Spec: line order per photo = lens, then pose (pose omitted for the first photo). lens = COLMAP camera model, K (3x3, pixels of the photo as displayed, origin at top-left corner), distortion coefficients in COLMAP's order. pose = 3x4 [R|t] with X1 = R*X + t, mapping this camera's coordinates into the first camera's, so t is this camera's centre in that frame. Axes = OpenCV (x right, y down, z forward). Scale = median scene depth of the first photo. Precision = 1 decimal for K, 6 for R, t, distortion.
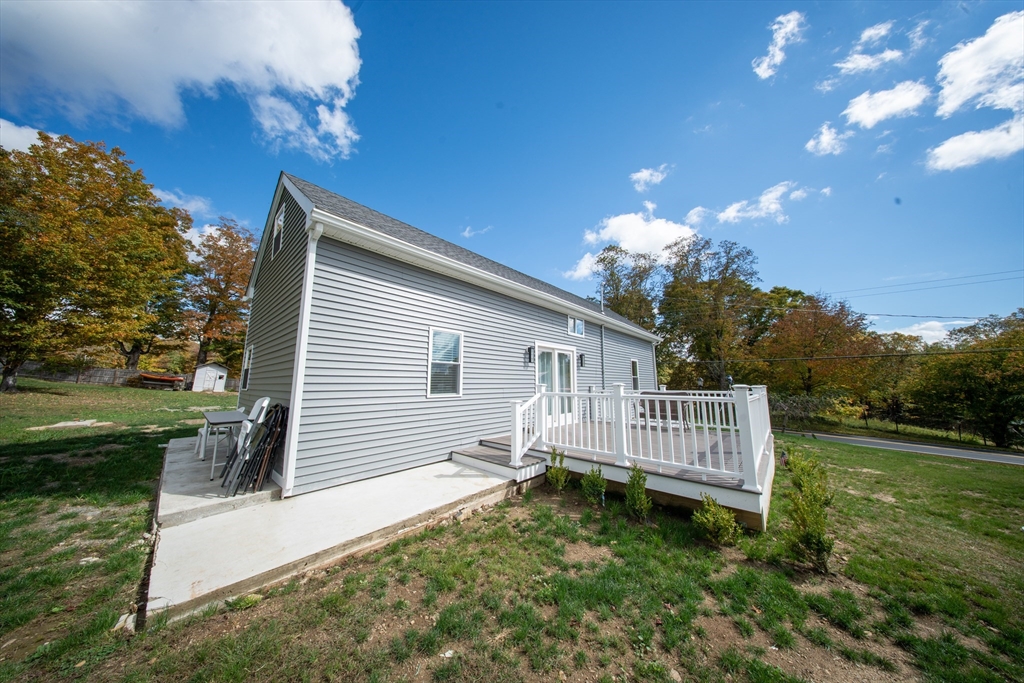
lens RADIAL K [[299.4, 0, 509.5], [0, 299.4, 340.0], [0, 0, 1]] dist [-0.006448, -0.000153]
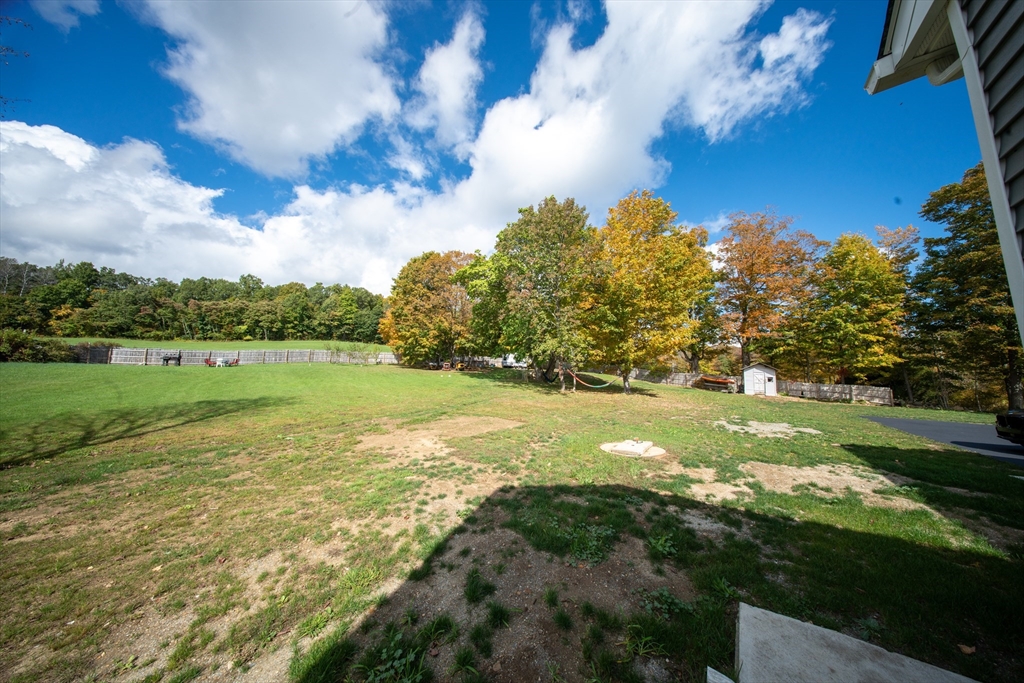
lens RADIAL K [[299.4, 0, 509.5], [0, 299.4, 340.0], [0, 0, 1]] dist [-0.006448, -0.000153]
pose [[0.100255, -0.134533, -0.985824, -0.148317], [0.135537, 0.983427, -0.120422, 0.011077], [0.985687, -0.121542, 0.116828, 0.137751]]
